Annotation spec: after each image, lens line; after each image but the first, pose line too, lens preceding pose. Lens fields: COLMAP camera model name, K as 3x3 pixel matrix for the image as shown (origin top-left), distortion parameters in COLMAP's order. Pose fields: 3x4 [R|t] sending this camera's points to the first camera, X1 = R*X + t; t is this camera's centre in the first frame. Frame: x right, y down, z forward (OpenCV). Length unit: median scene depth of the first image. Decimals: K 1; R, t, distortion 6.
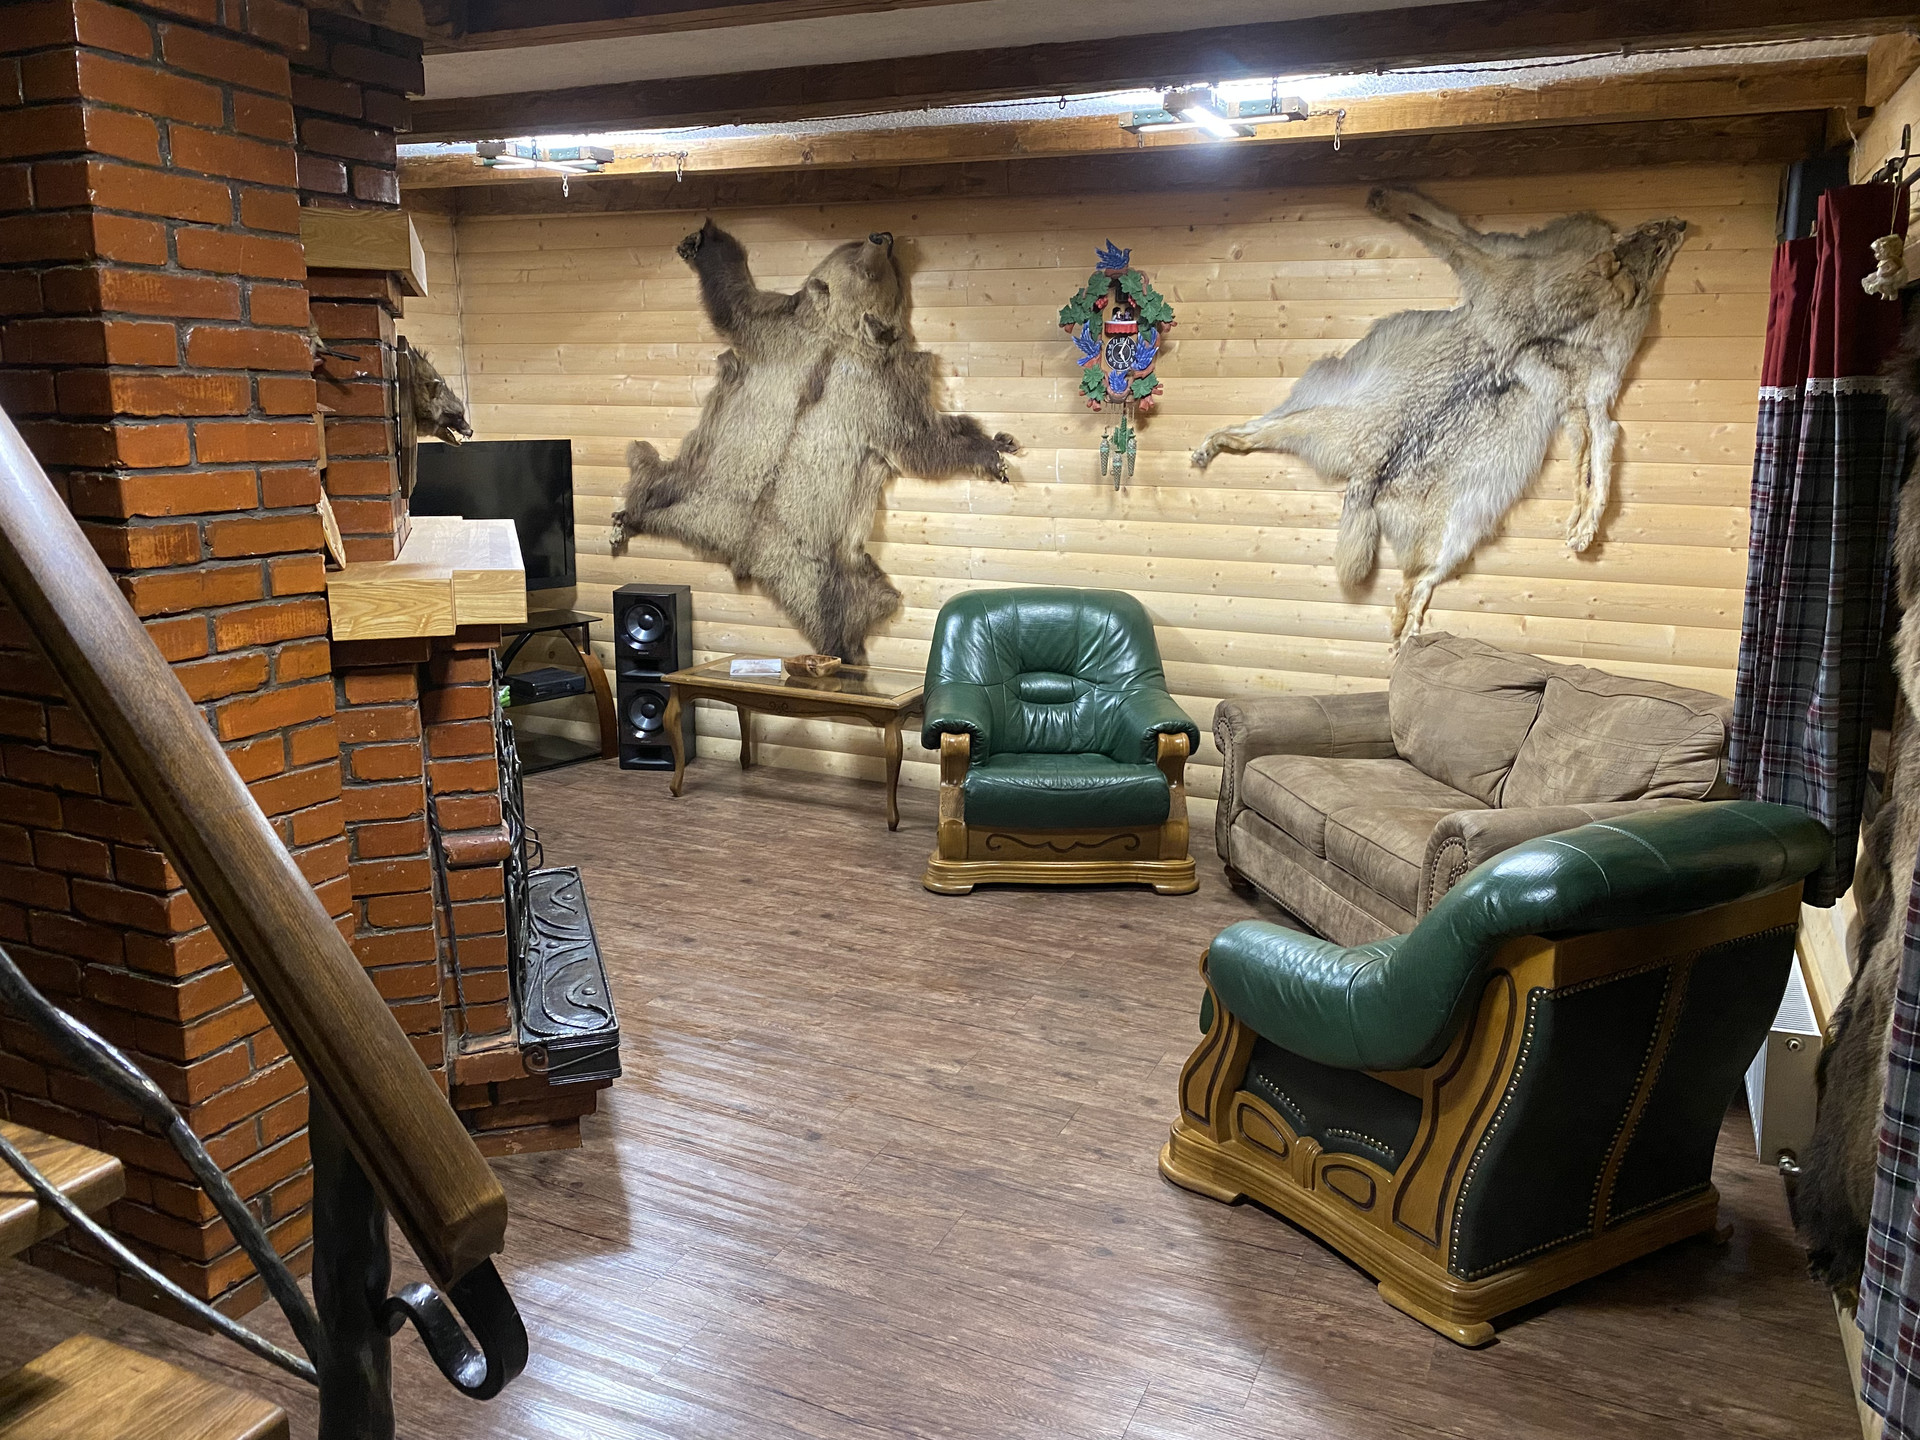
lens RADIAL K [[1458.3, 0, 957.3], [0, 1458.3, 720.5], [0, 0, 1]] dist [-0.003085, -0.004335]
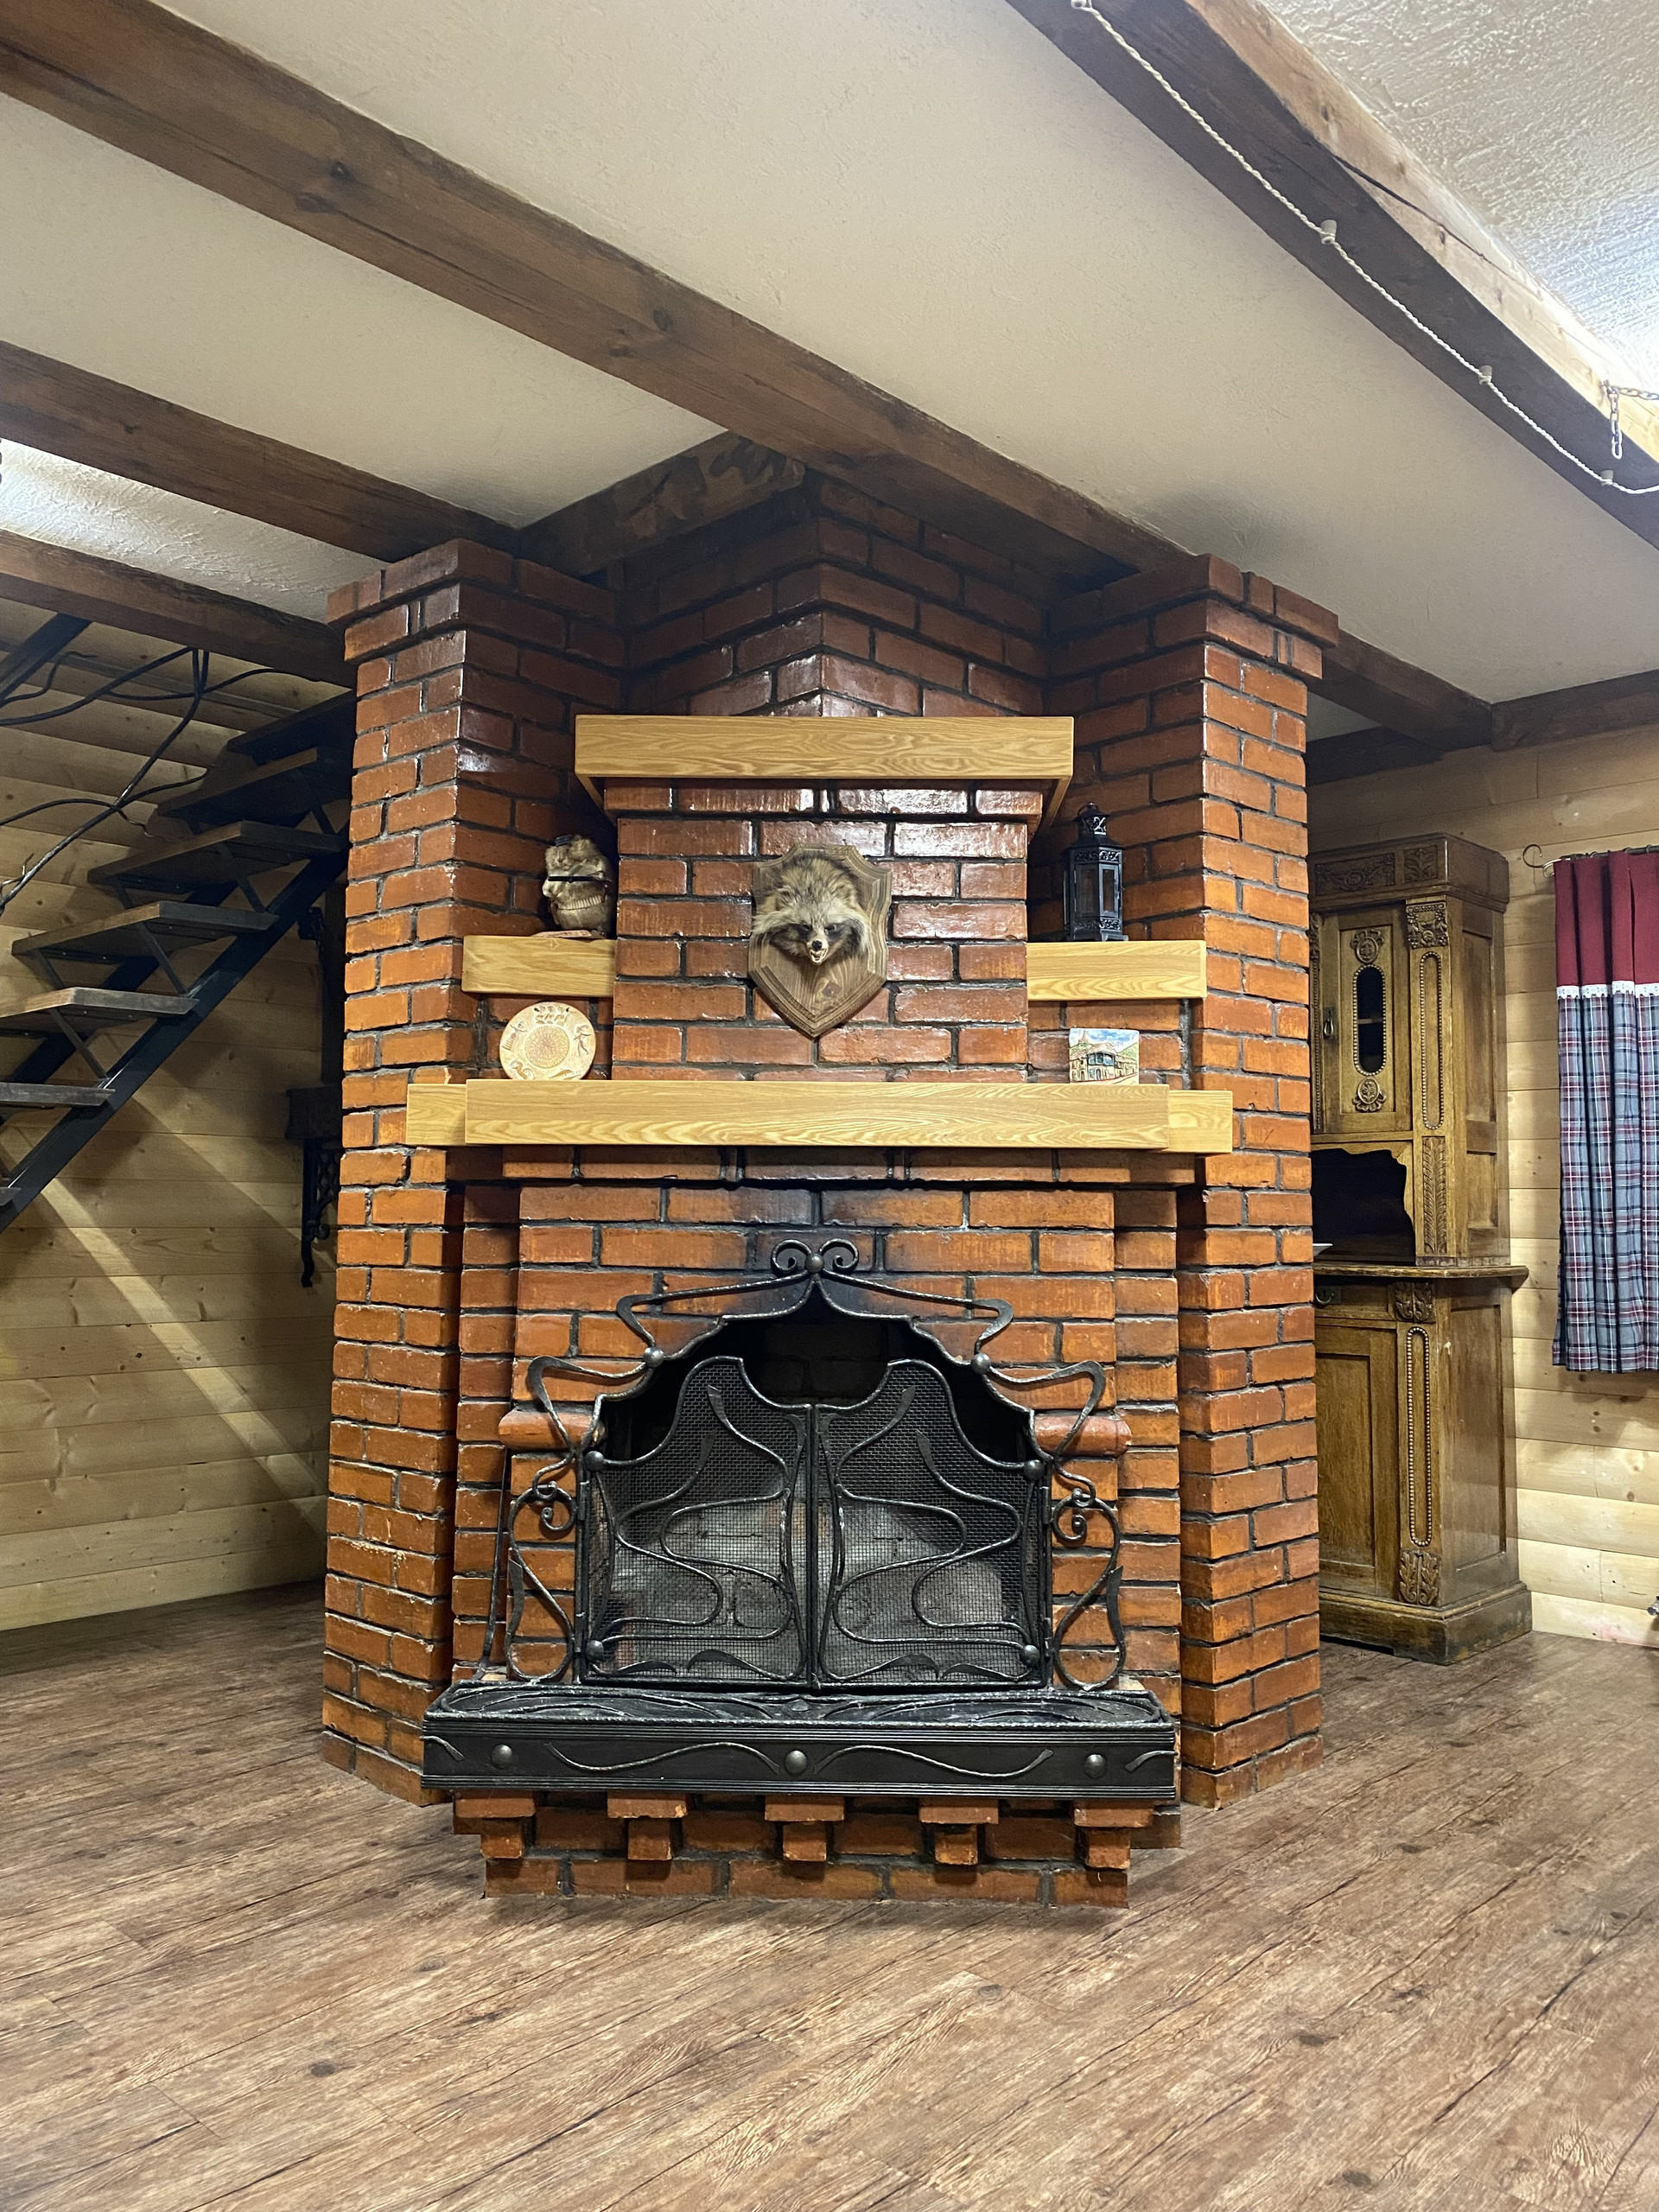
lens RADIAL K [[1680.1, 0, 829.4], [0, 1680.1, 1103.1], [0, 0, 1]] dist [-0.003085, -0.004335]
pose [[-0.349903, -0.082254, -0.933168, 0.383966], [-0.215761, 0.976433, -0.005166, -0.092988], [0.911600, 0.199533, -0.359404, 1.107440]]
